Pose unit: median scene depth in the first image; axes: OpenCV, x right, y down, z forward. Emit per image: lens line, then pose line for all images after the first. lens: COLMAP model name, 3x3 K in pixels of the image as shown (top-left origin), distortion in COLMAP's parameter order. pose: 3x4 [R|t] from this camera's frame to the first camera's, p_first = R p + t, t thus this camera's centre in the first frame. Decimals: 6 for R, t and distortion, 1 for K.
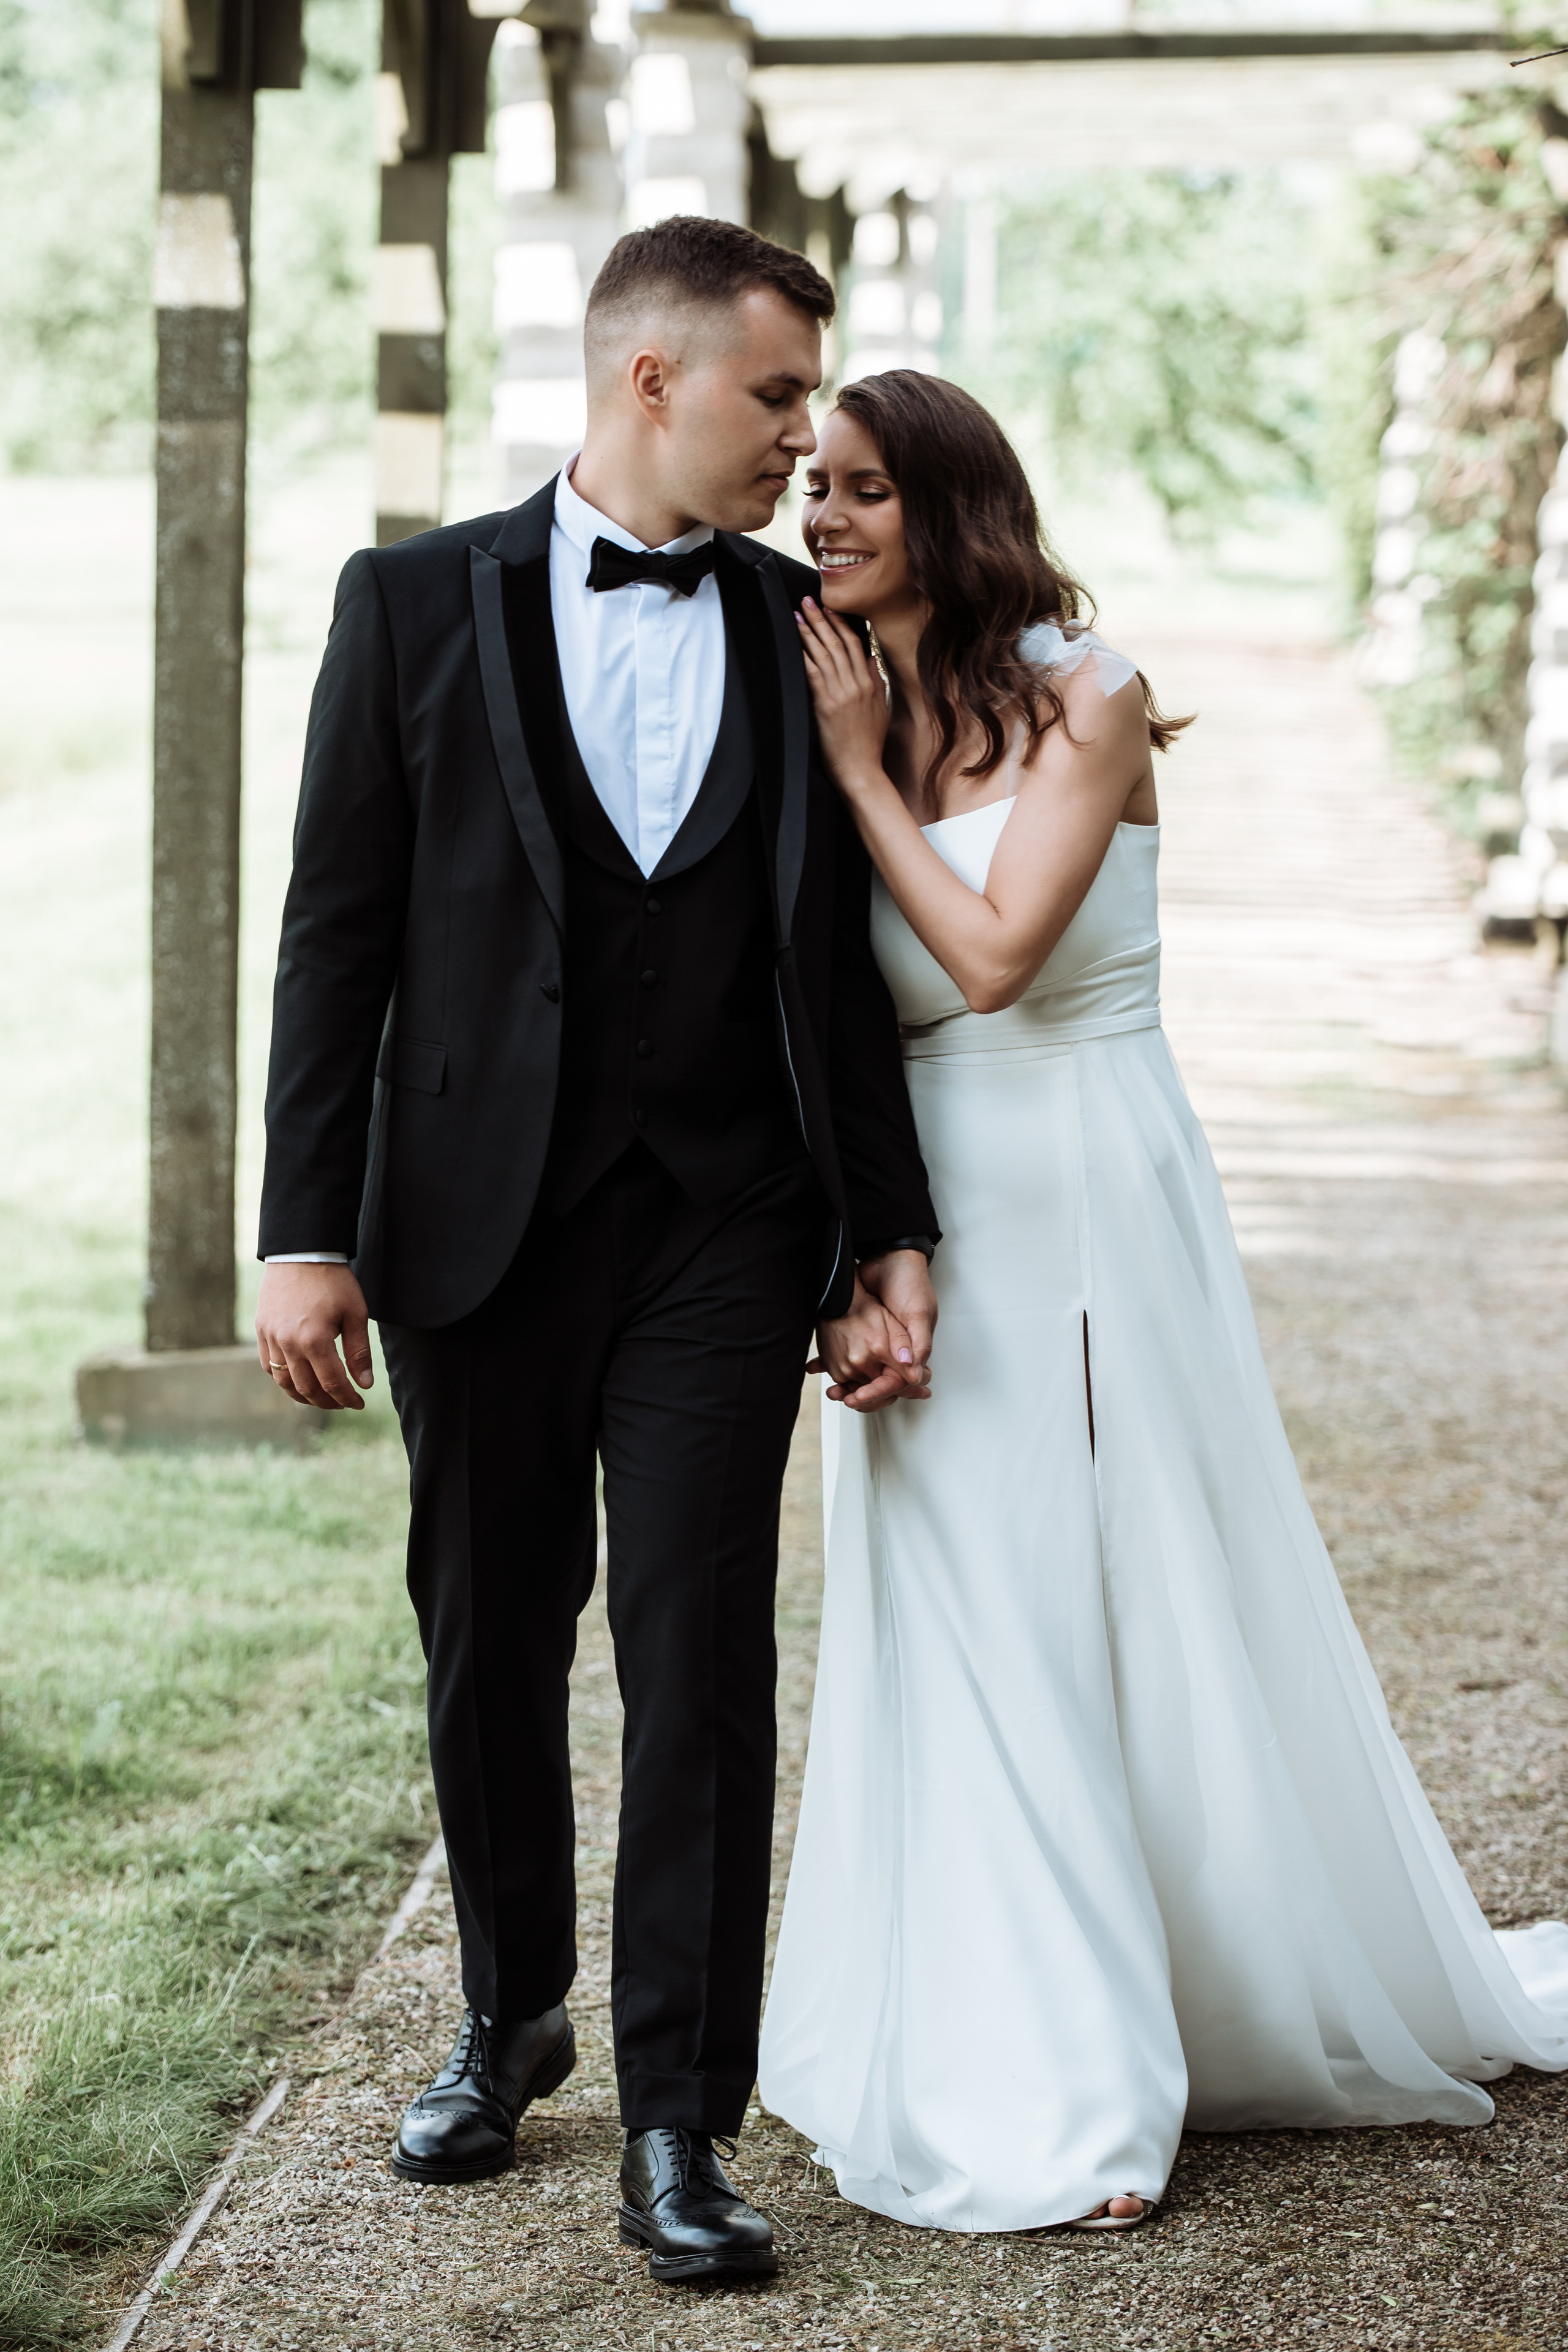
lens RADIAL K [[6633.2, 0, 784.0], [0, 6633.2, 1176.0], [0, 0, 1]] dist [0.001327, -0.982667]
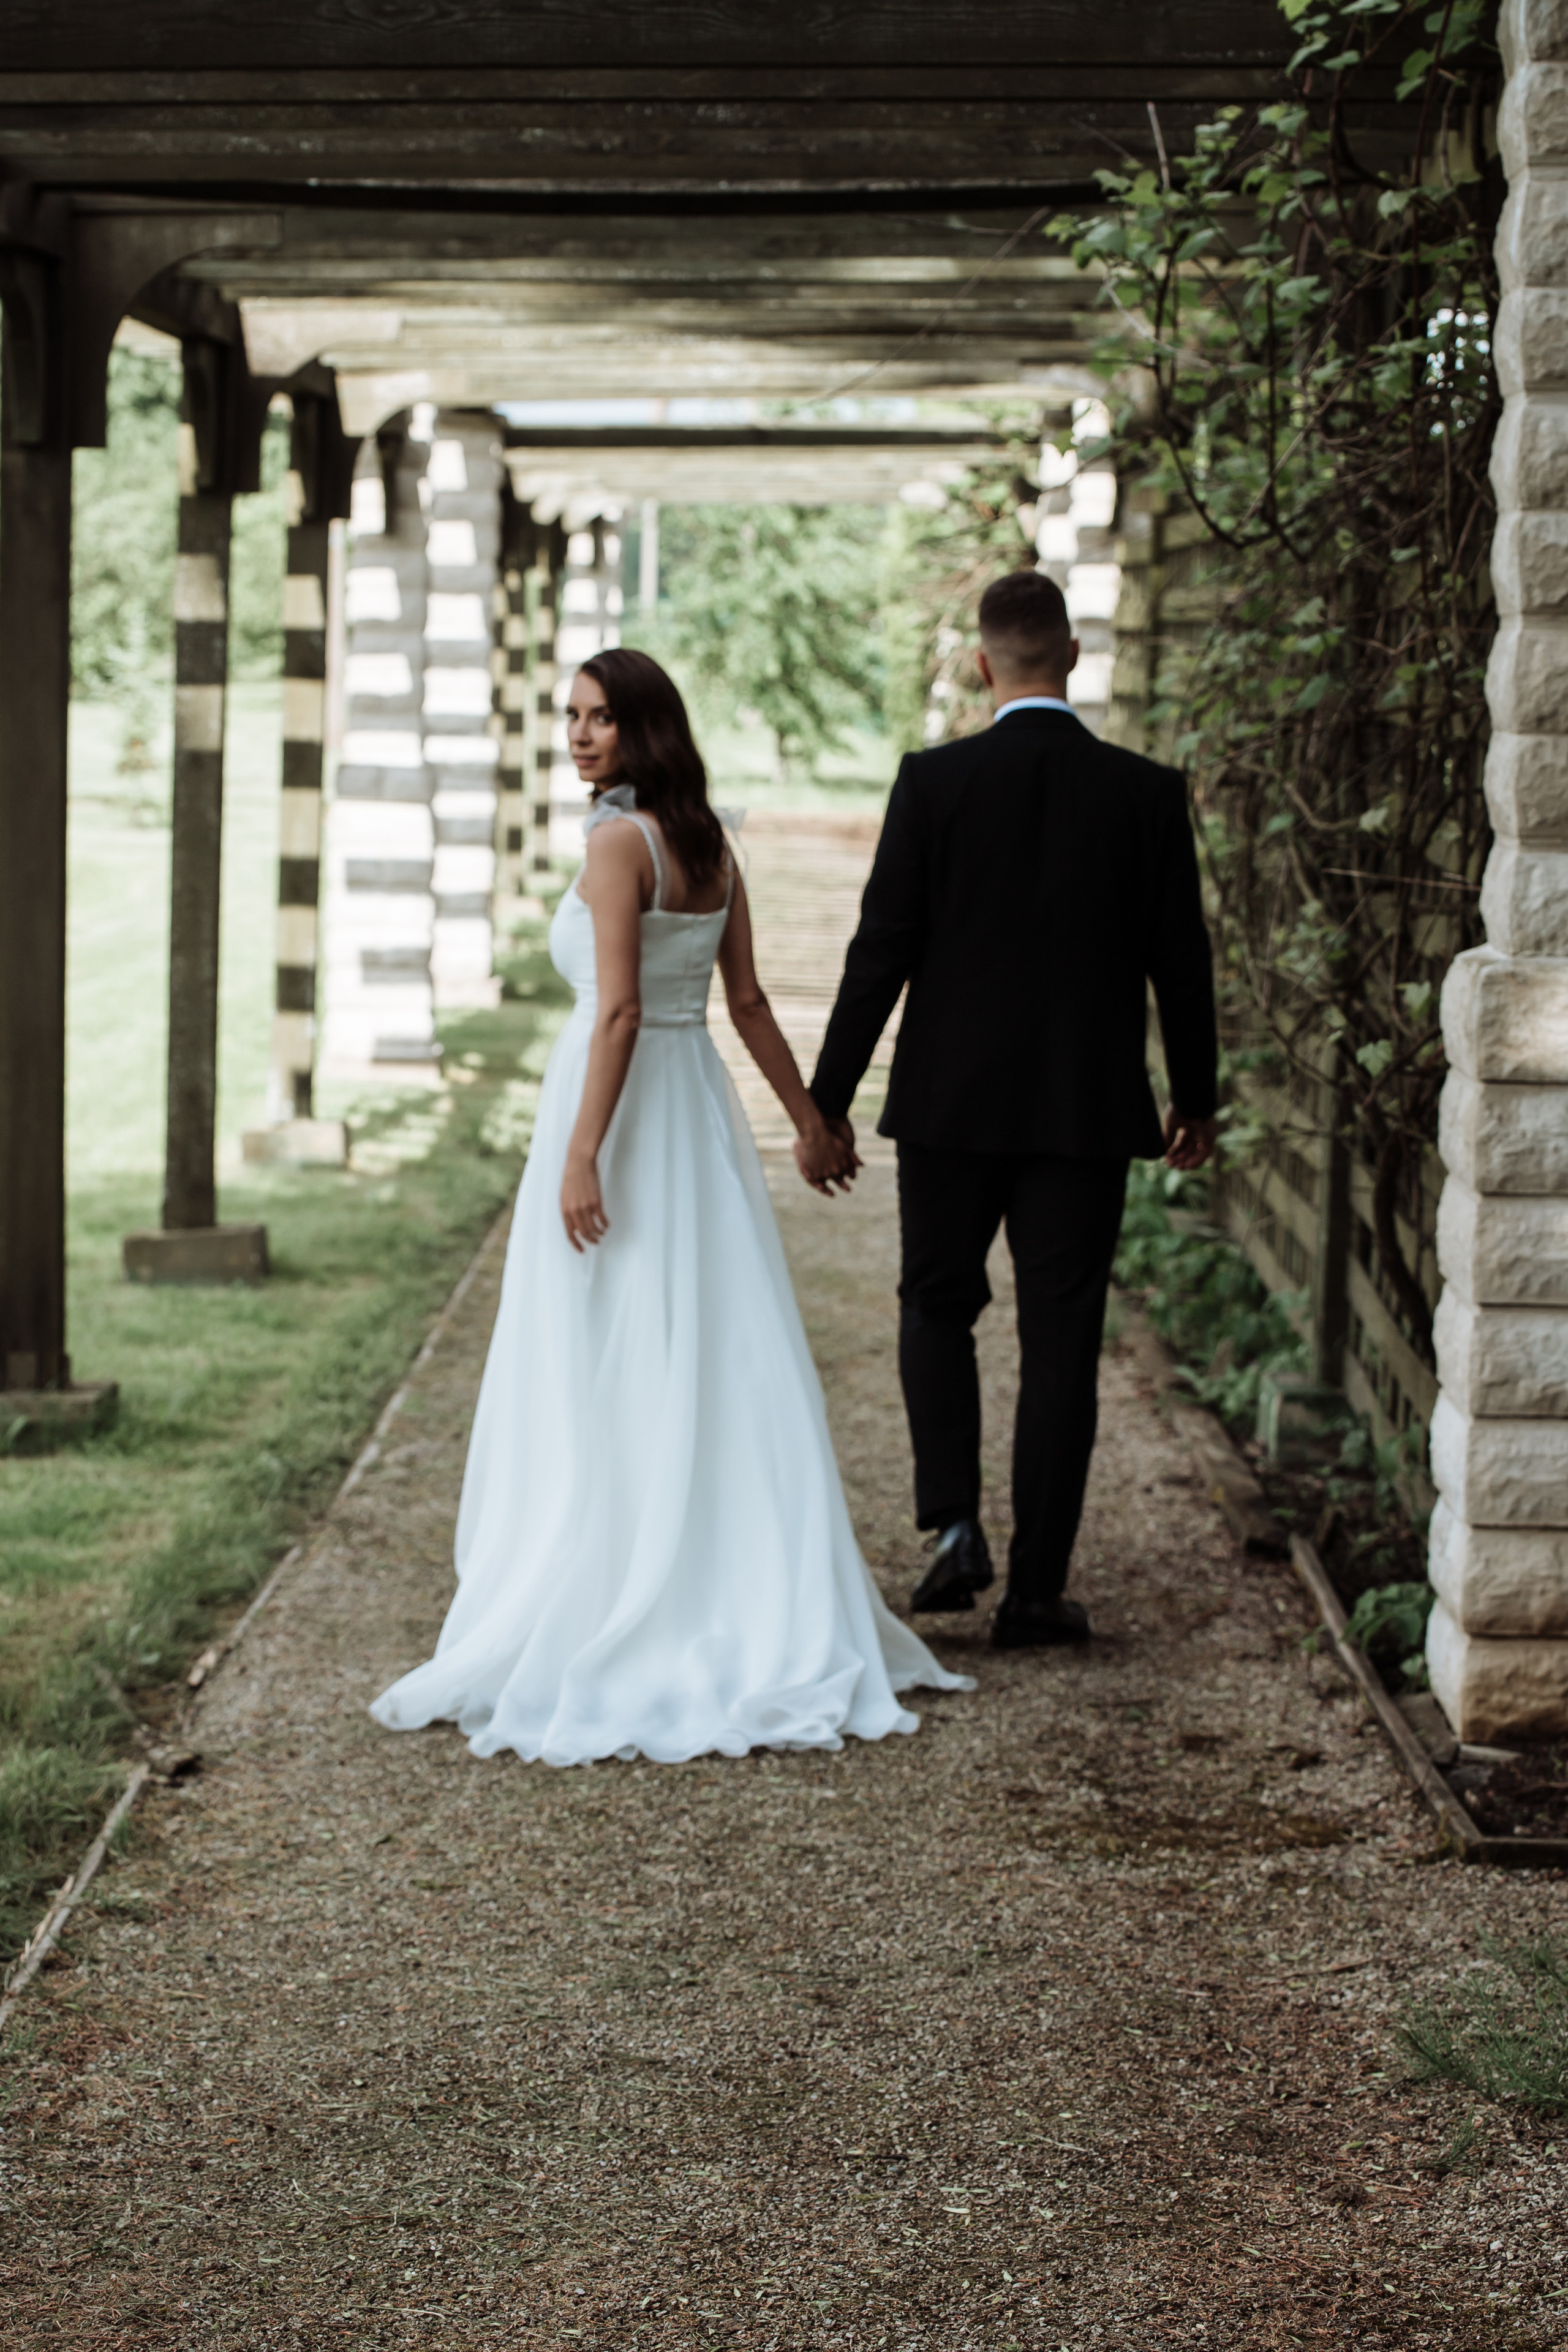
lens RADIAL K [[5260.6, 0, 784.0], [0, 5260.6, 1176.0], [0, 0, 1]] dist [-0.297731, -0.037774]
pose [[0.998405, 0.005228, 0.056213, -0.007504], [-0.004409, 0.999882, -0.014686, 0.018805], [-0.056283, 0.014414, 0.998311, -0.210725]]
